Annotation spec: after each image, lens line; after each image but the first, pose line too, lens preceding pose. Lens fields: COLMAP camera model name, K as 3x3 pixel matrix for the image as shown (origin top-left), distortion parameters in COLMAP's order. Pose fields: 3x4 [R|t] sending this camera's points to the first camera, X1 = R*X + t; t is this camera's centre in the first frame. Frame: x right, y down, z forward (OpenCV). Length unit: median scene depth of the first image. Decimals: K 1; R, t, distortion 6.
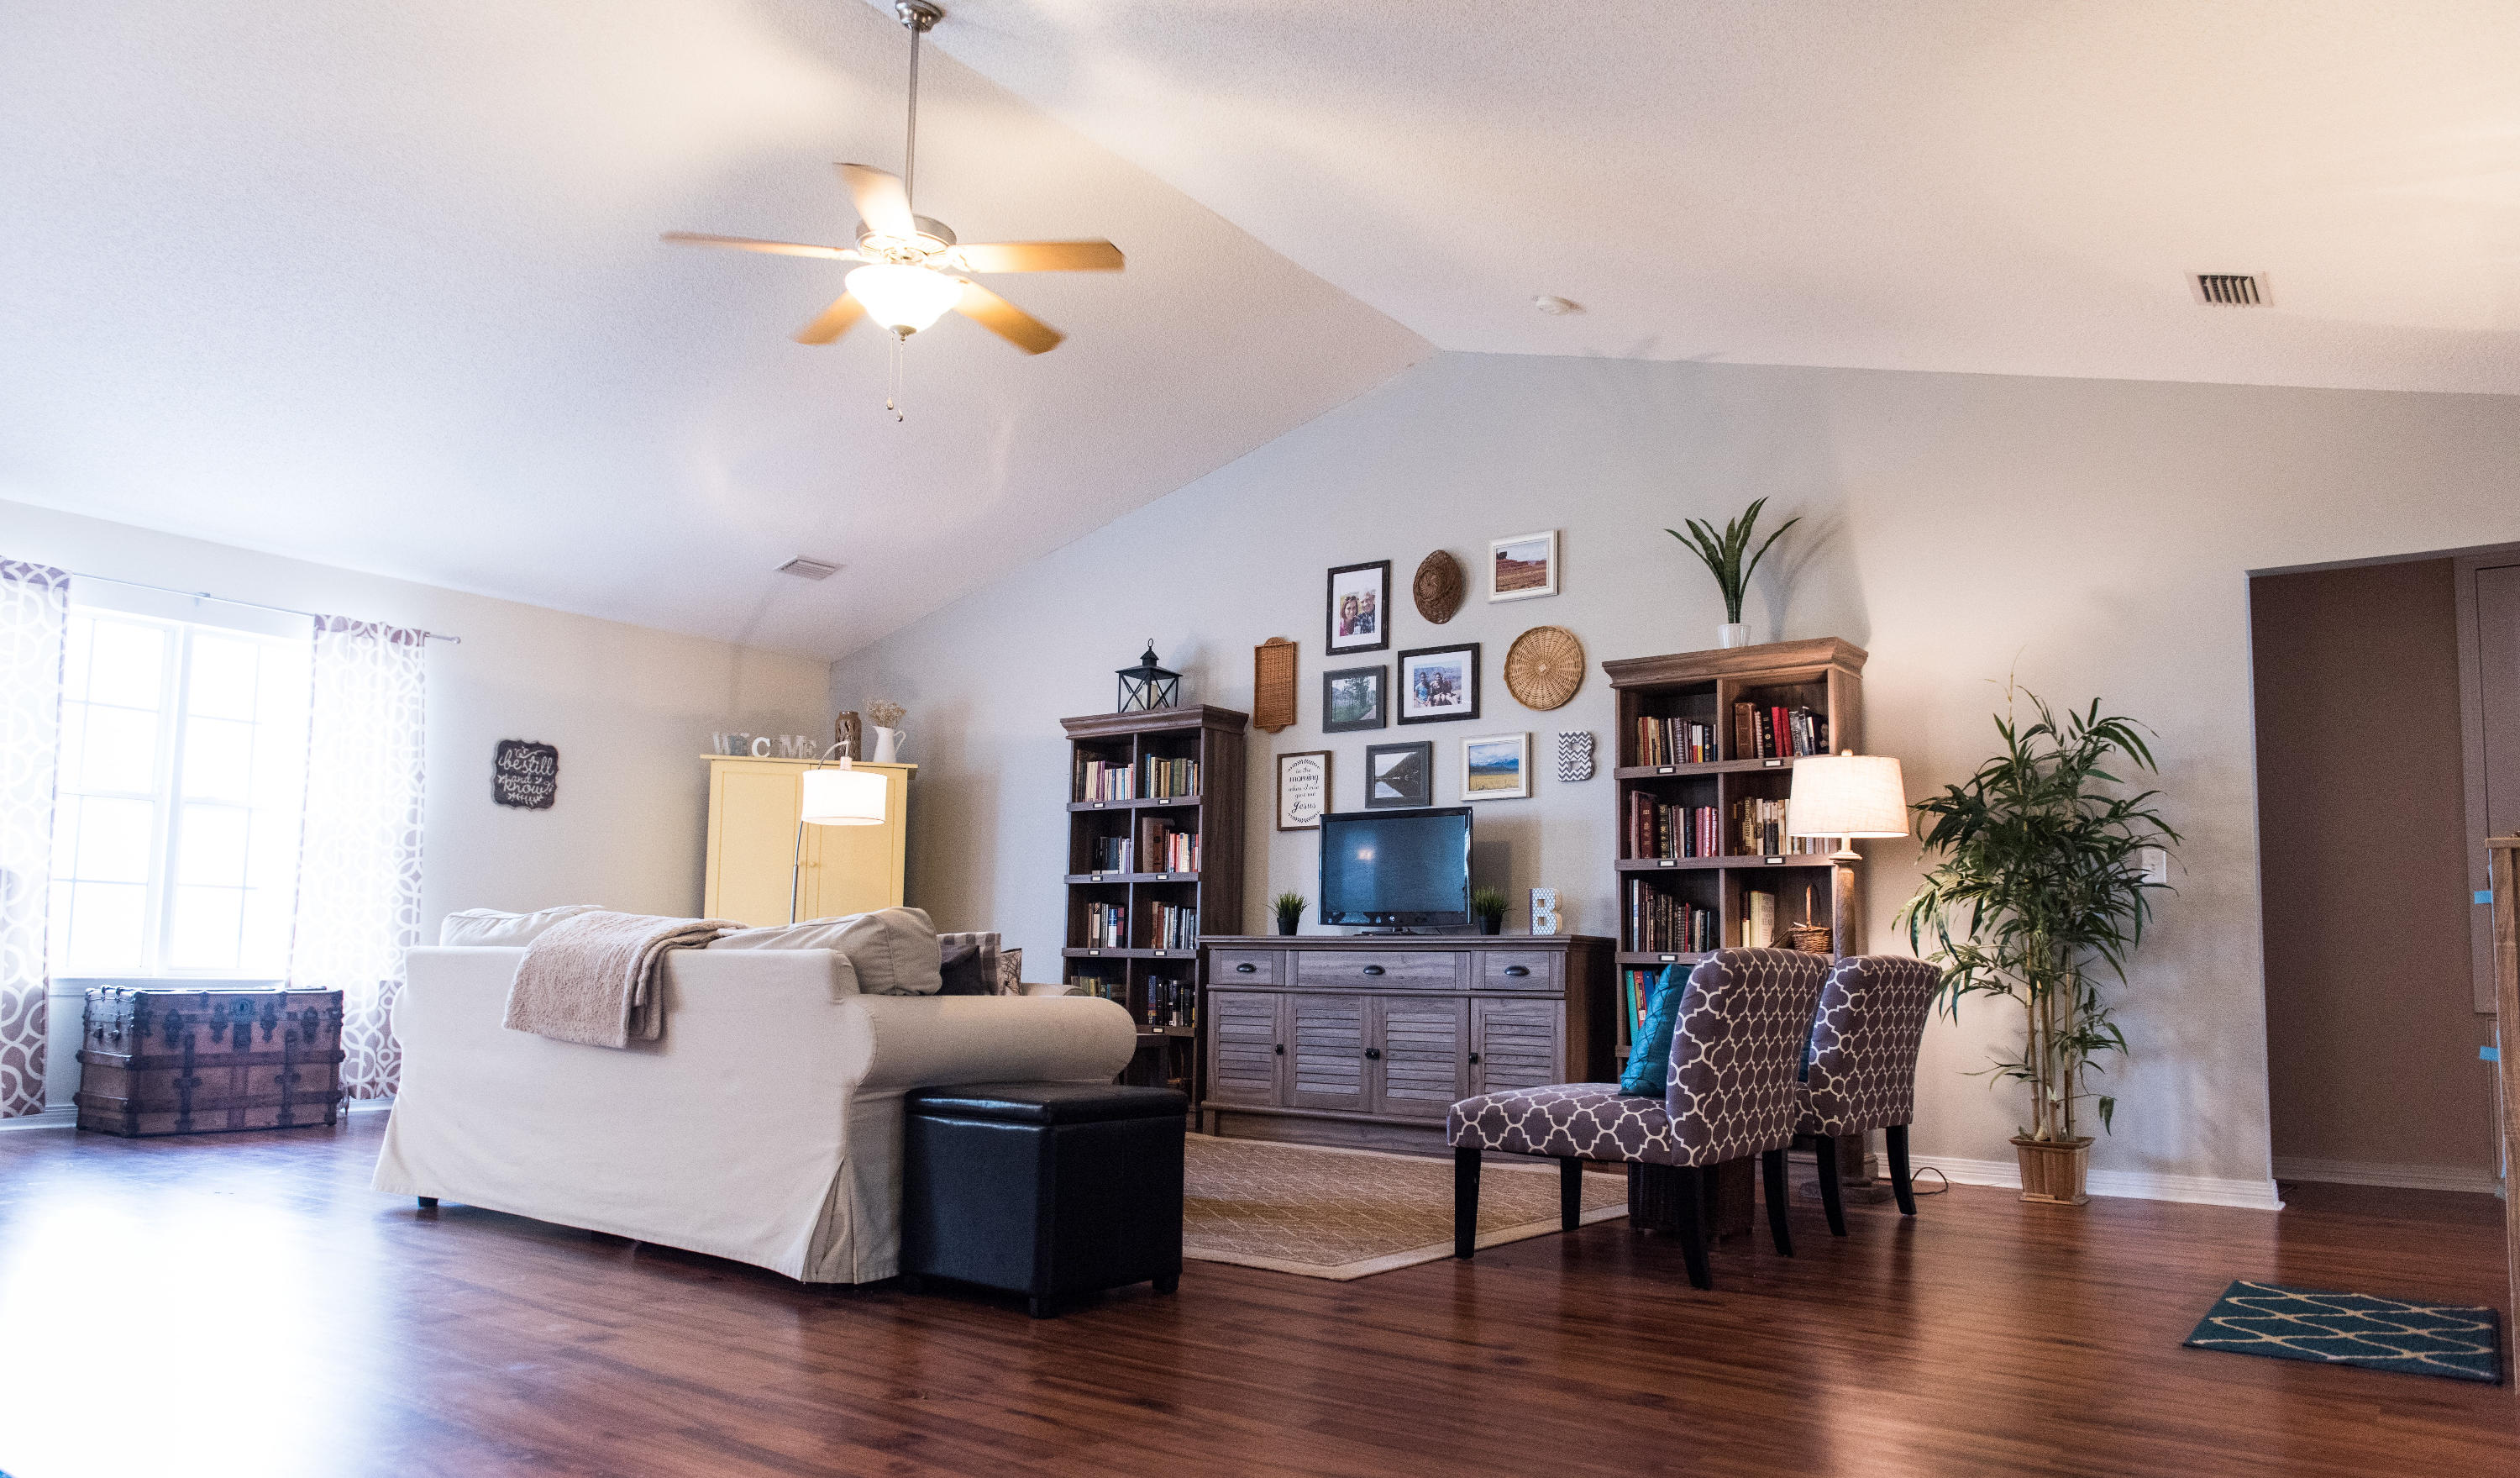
lens RADIAL K [[1635.5, 0, 1244.9], [0, 1635.5, 817.1], [0, 0, 1]] dist [-0.002770, -0.003630]
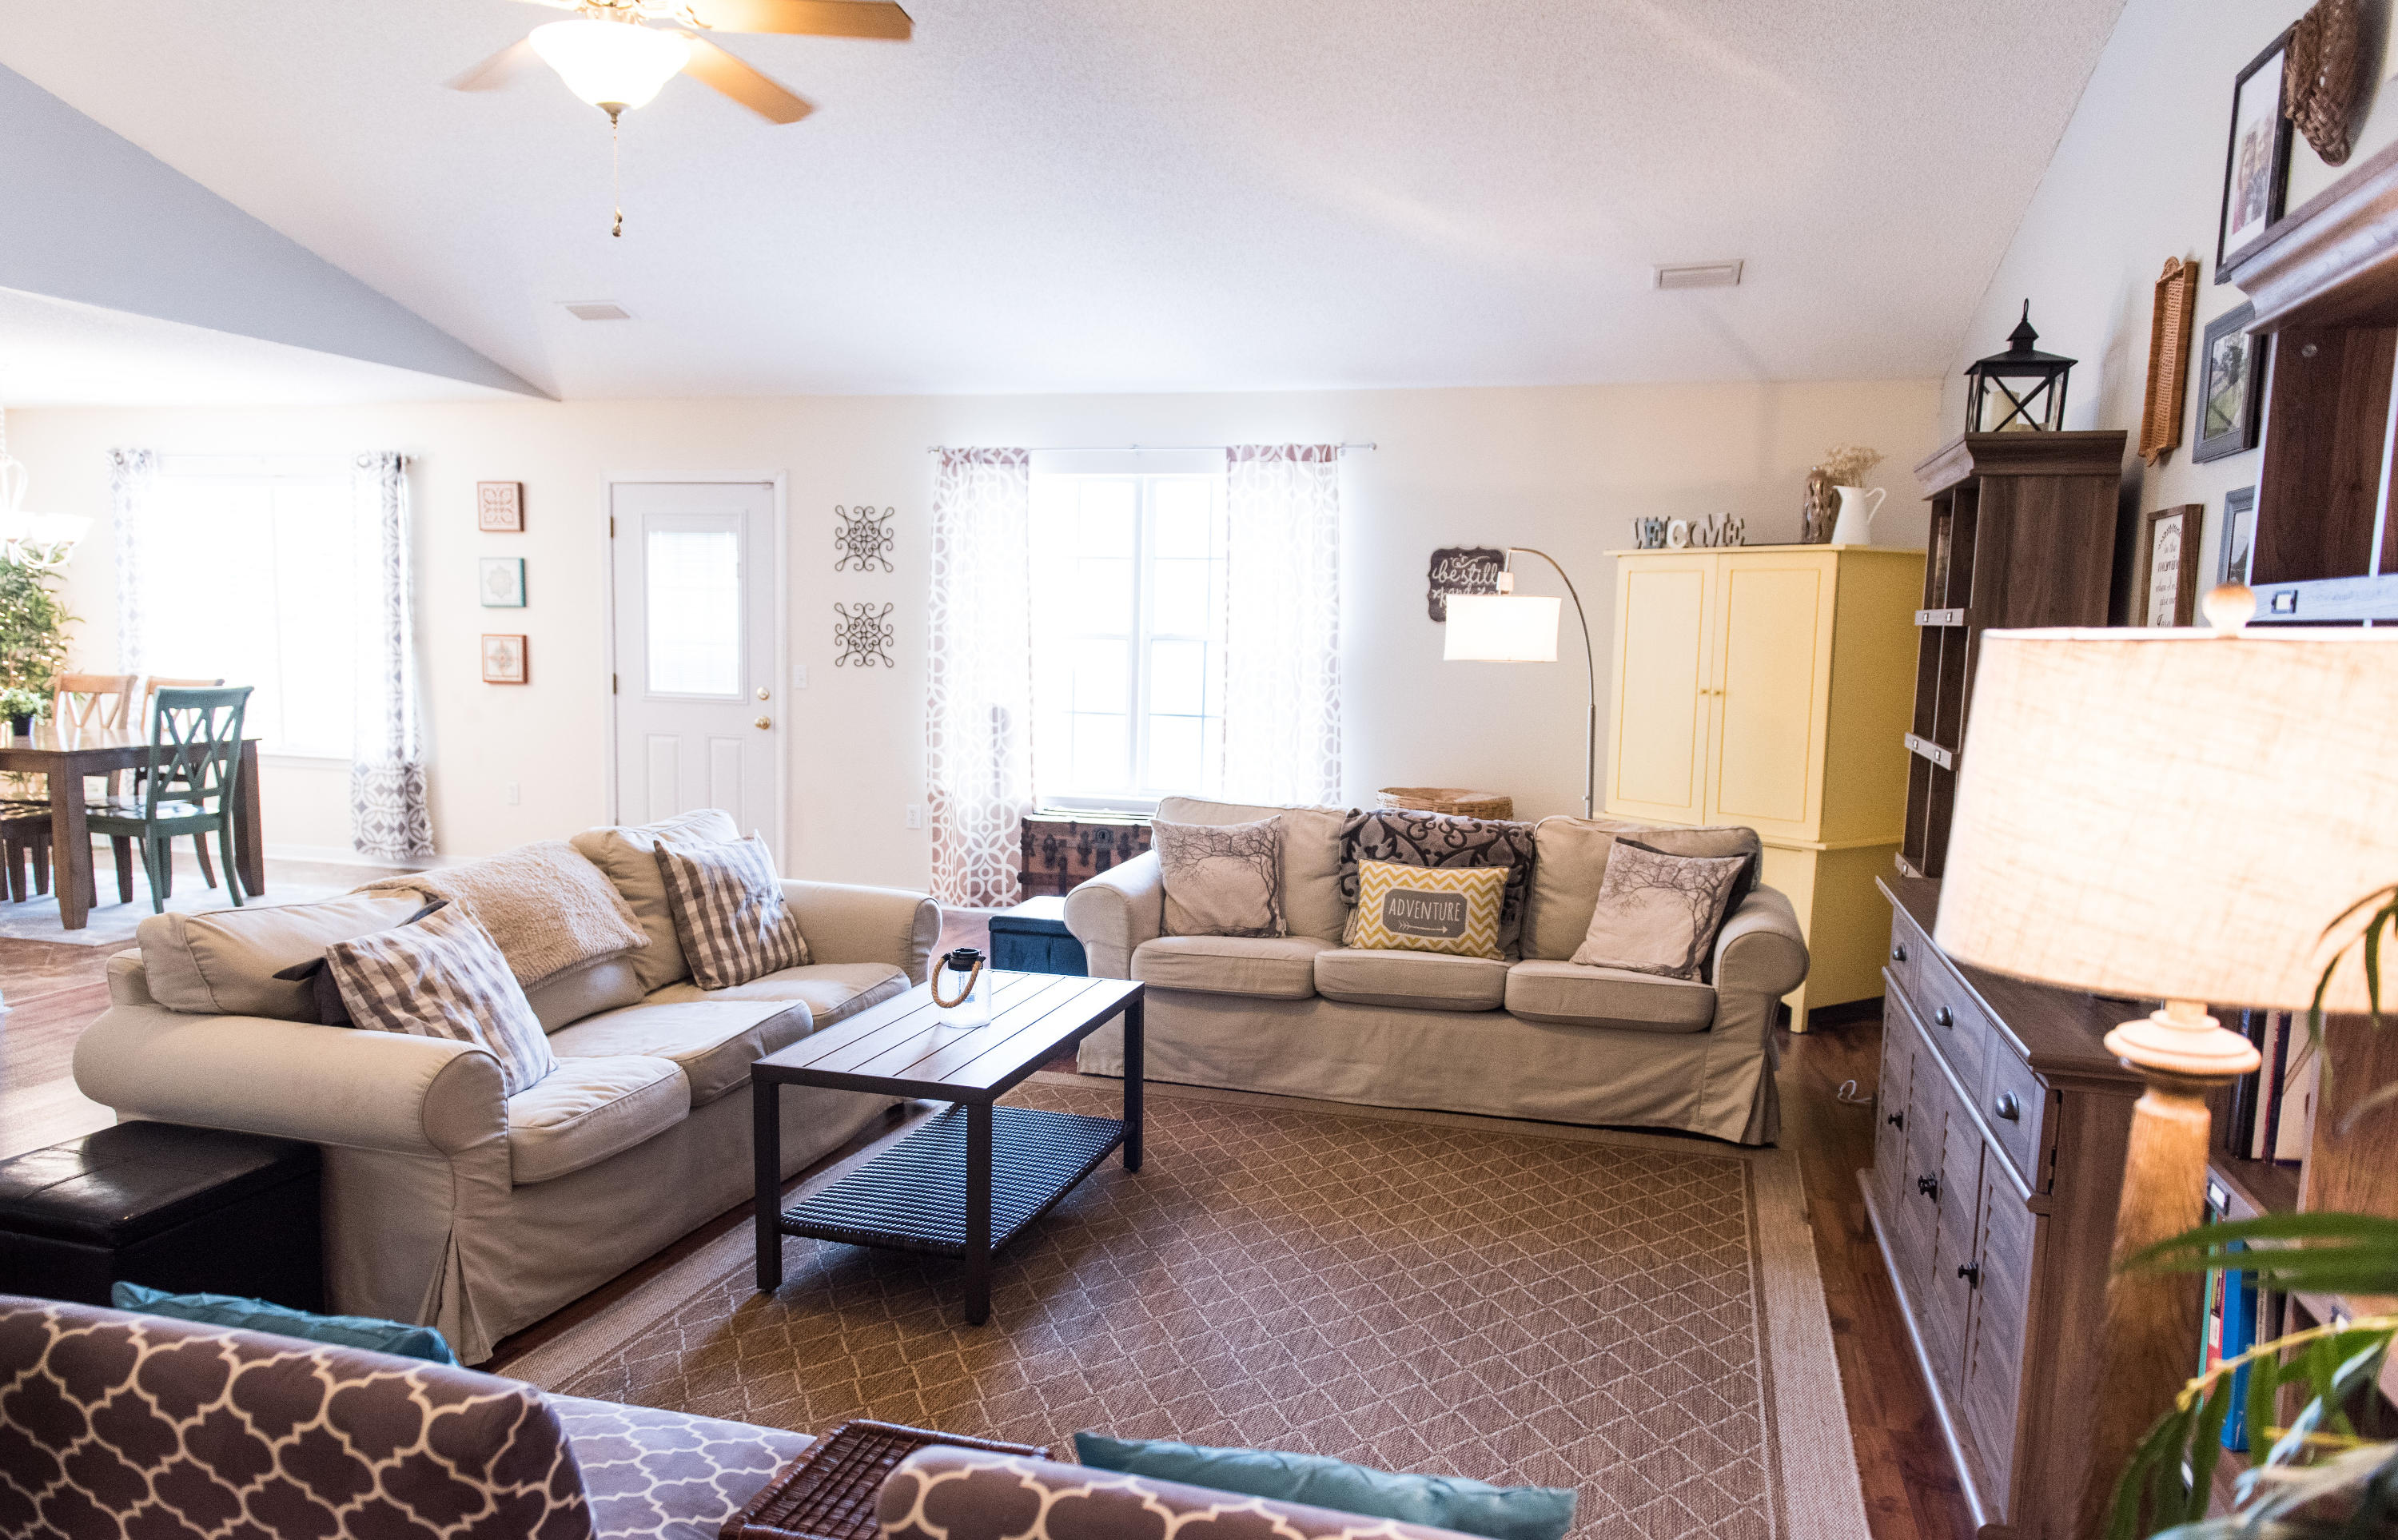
lens RADIAL K [[1666.1, 0, 1142.7], [0, 1666.1, 828.6], [0, 0, 1]] dist [0.003571, -0.002645]
pose [[0.351801, 0.105710, -0.930087, 0.436227], [0.071313, 0.987689, 0.139231, -0.042656], [0.933354, -0.115309, 0.339932, 0.641480]]
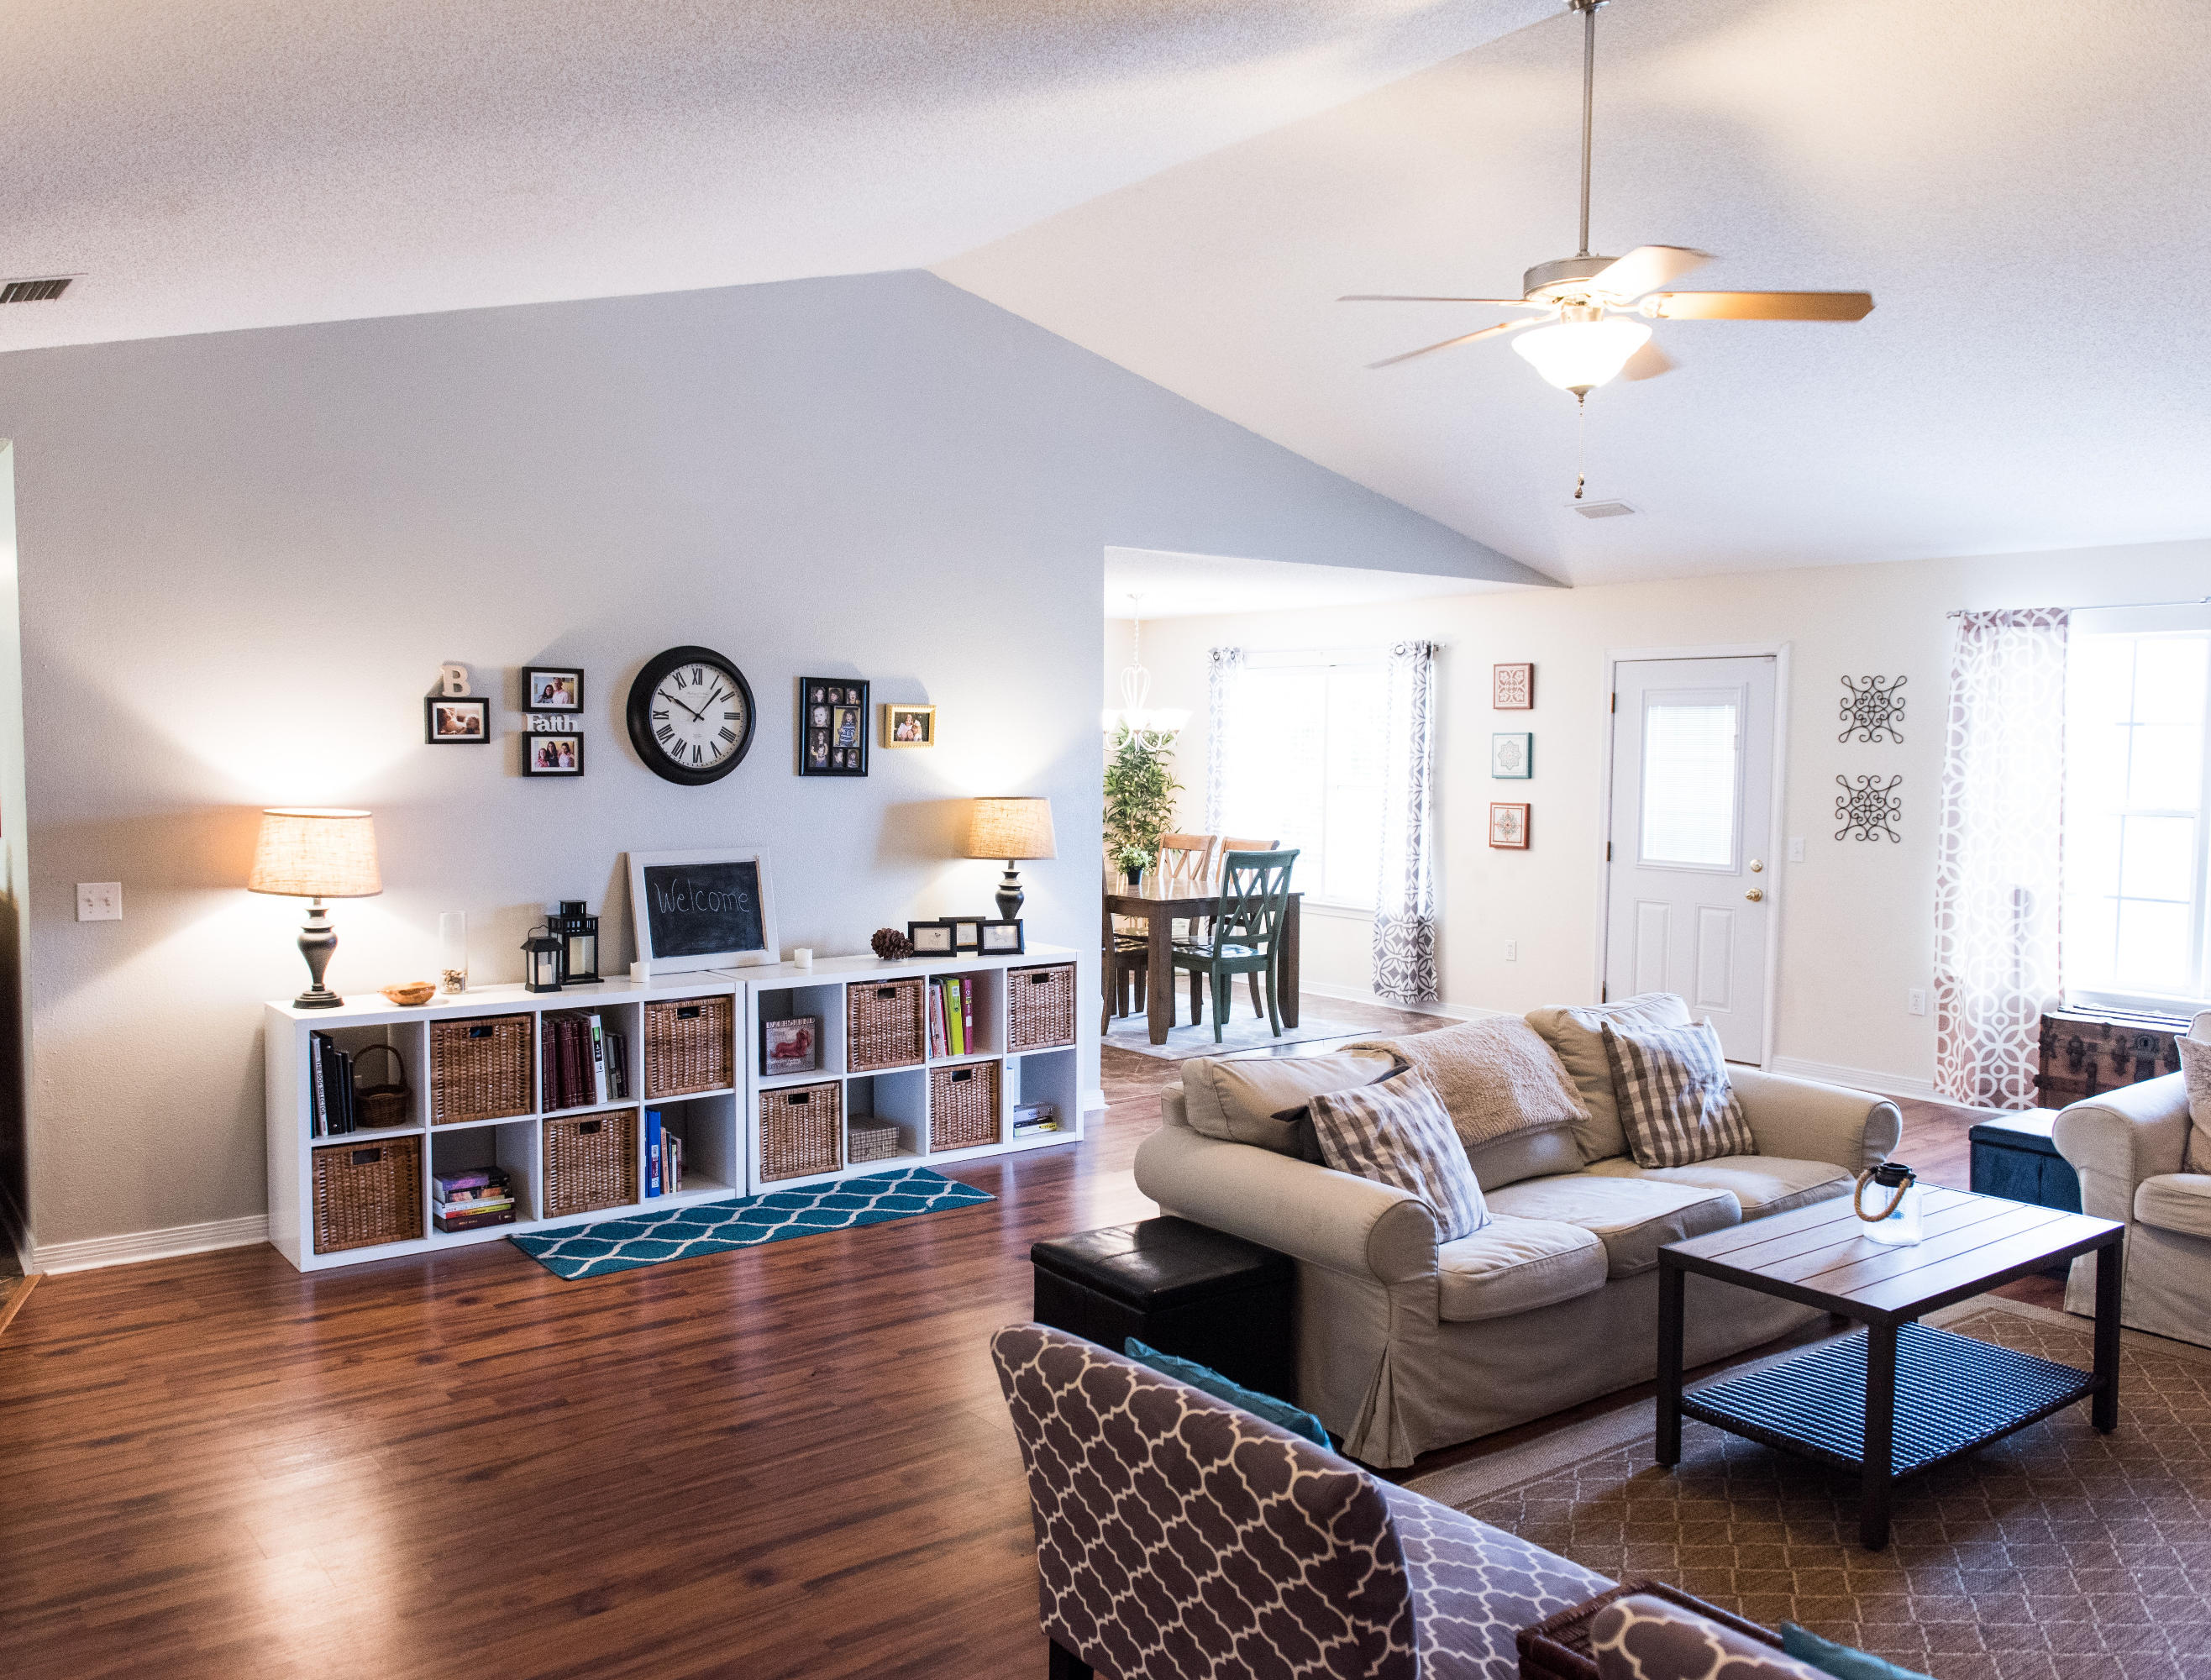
lens RADIAL K [[1675.4, 0, 1097.4], [0, 1675.4, 856.2], [0, 0, 1]] dist [0.006034, -0.011256]
pose [[-0.256338, 0.041019, -0.965717, 0.493009], [0.072079, 0.997129, 0.023221, -0.060692], [0.963896, -0.063655, -0.258558, 0.664026]]
